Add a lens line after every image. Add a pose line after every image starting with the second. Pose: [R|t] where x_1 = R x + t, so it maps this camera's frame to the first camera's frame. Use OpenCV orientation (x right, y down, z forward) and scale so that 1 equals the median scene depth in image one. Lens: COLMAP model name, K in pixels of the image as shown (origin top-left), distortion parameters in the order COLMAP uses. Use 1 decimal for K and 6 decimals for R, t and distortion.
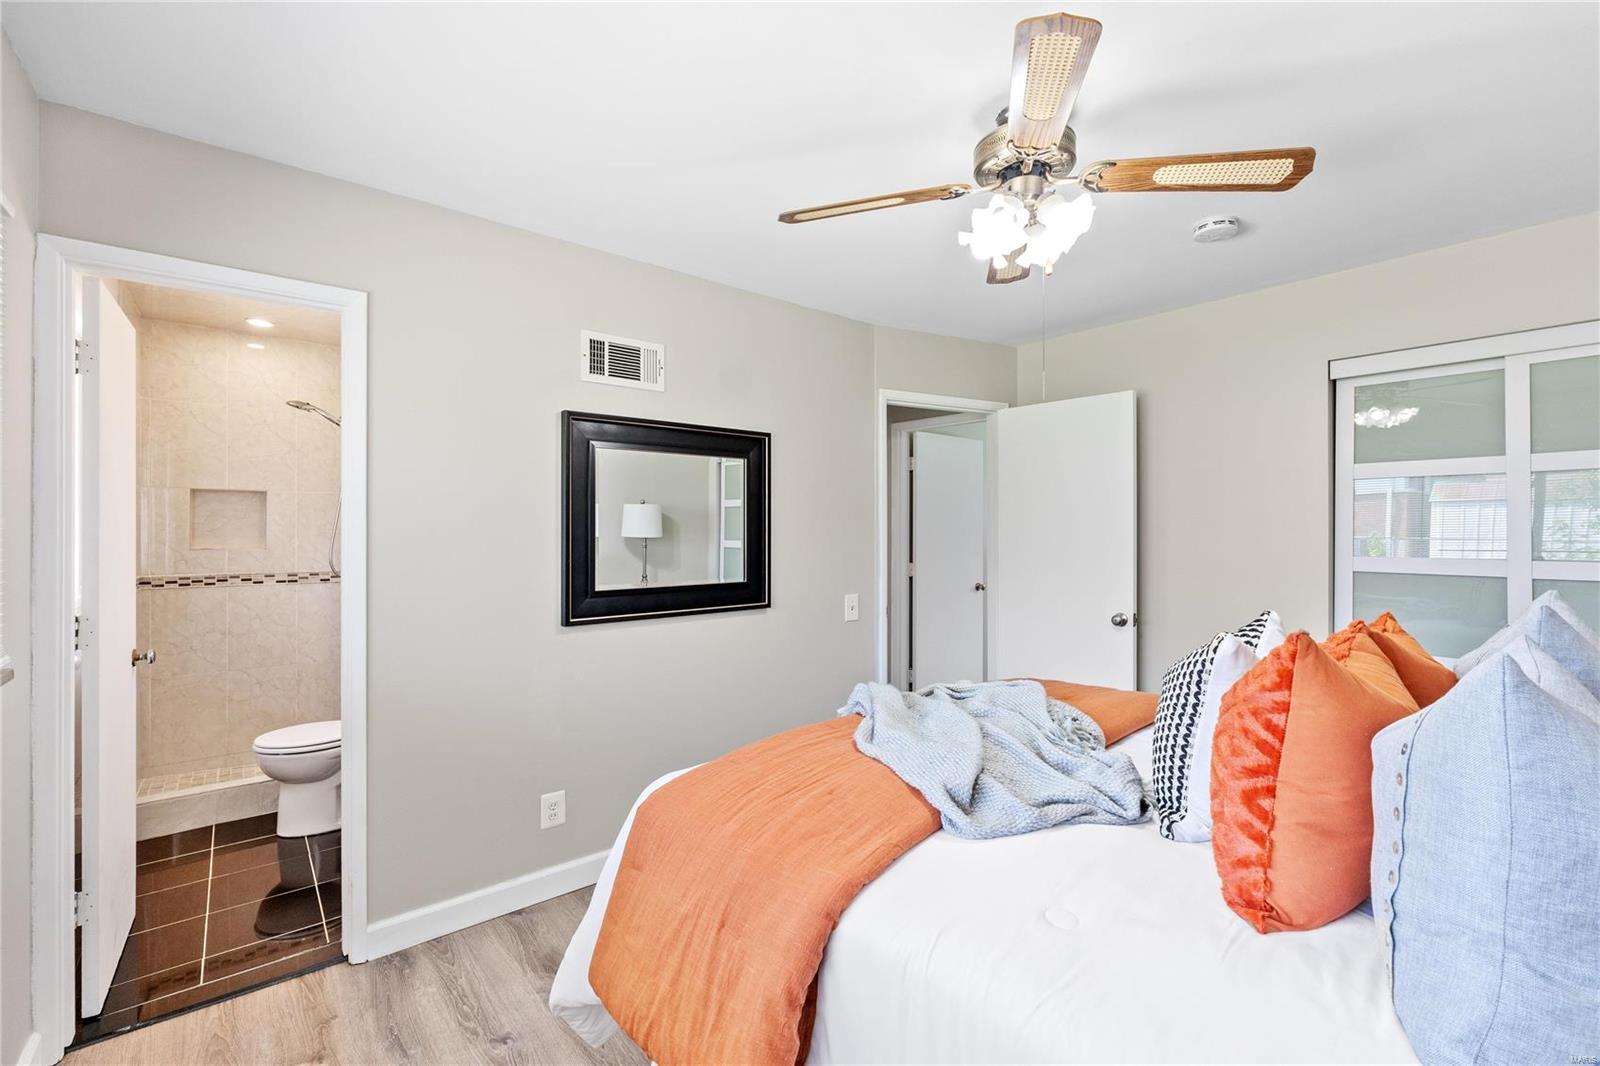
lens RADIAL K [[682.8, 0, 799.7], [0, 682.8, 520.1], [0, 0, 1]] dist [-0.007455, -0.000163]
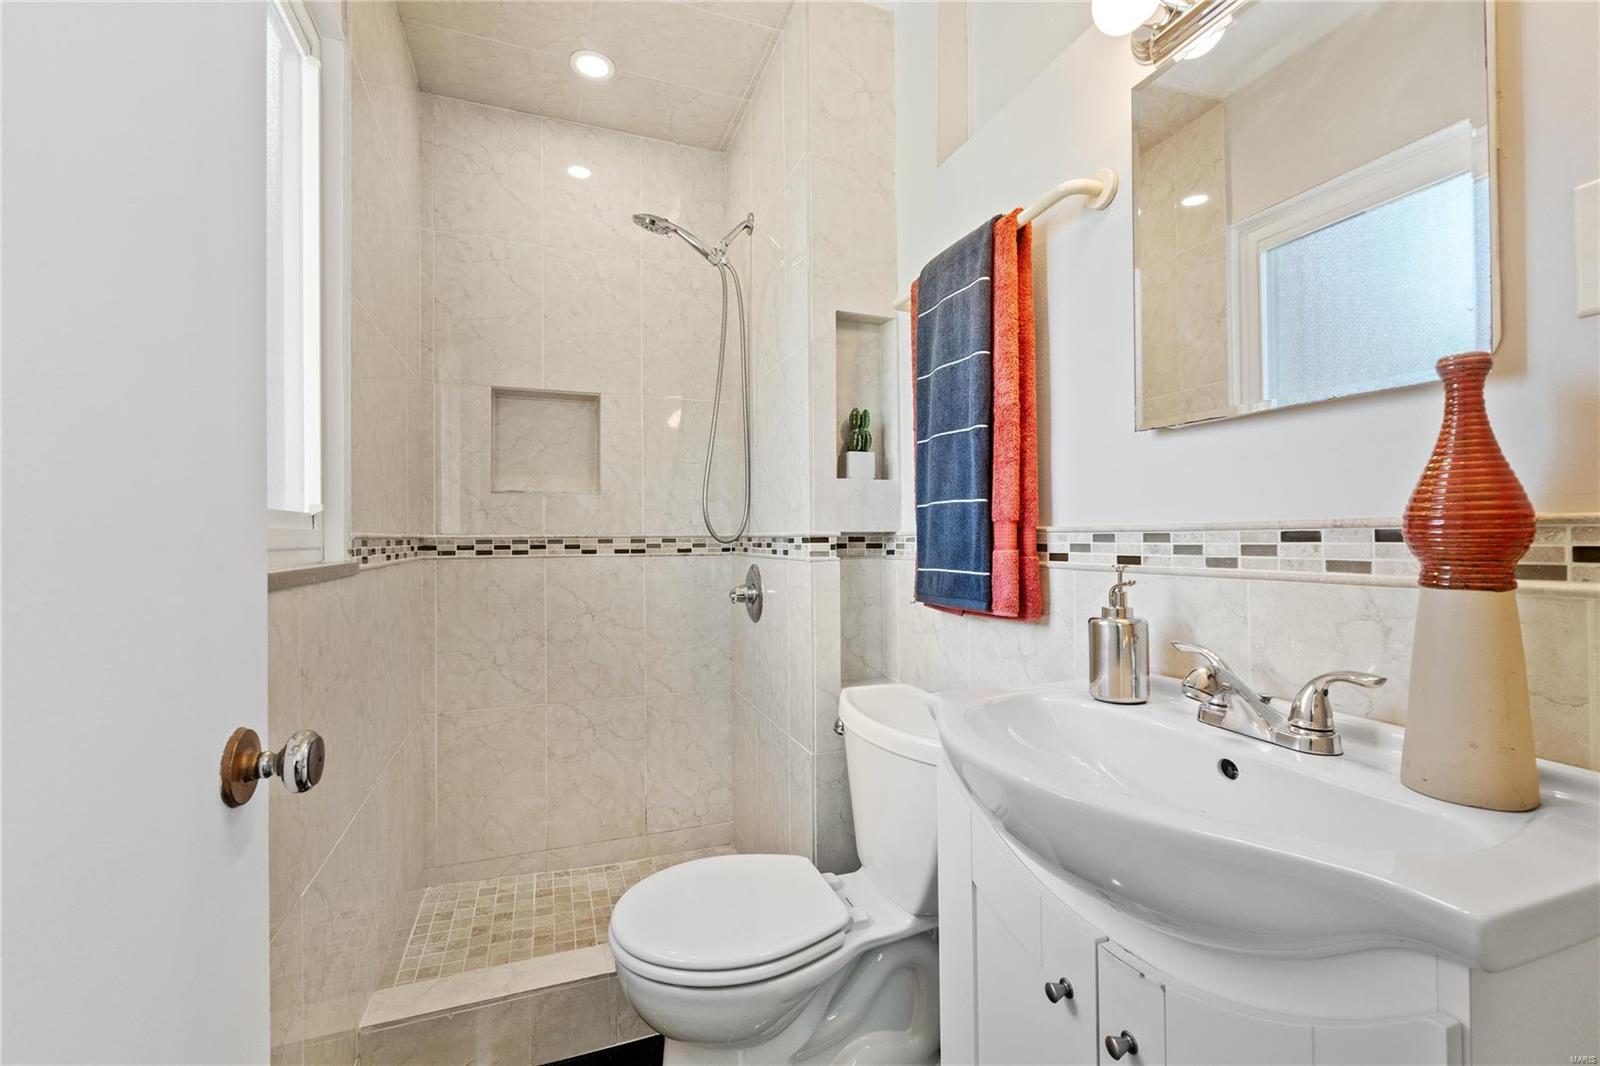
lens RADIAL K [[682.8, 0, 799.7], [0, 682.8, 520.1], [0, 0, 1]] dist [-0.007455, -0.000163]
pose [[0.947088, -0.019601, -0.320374, -0.453903], [0.014953, 0.999744, -0.016961, 0.079562], [0.320625, 0.011273, 0.947139, 0.522557]]
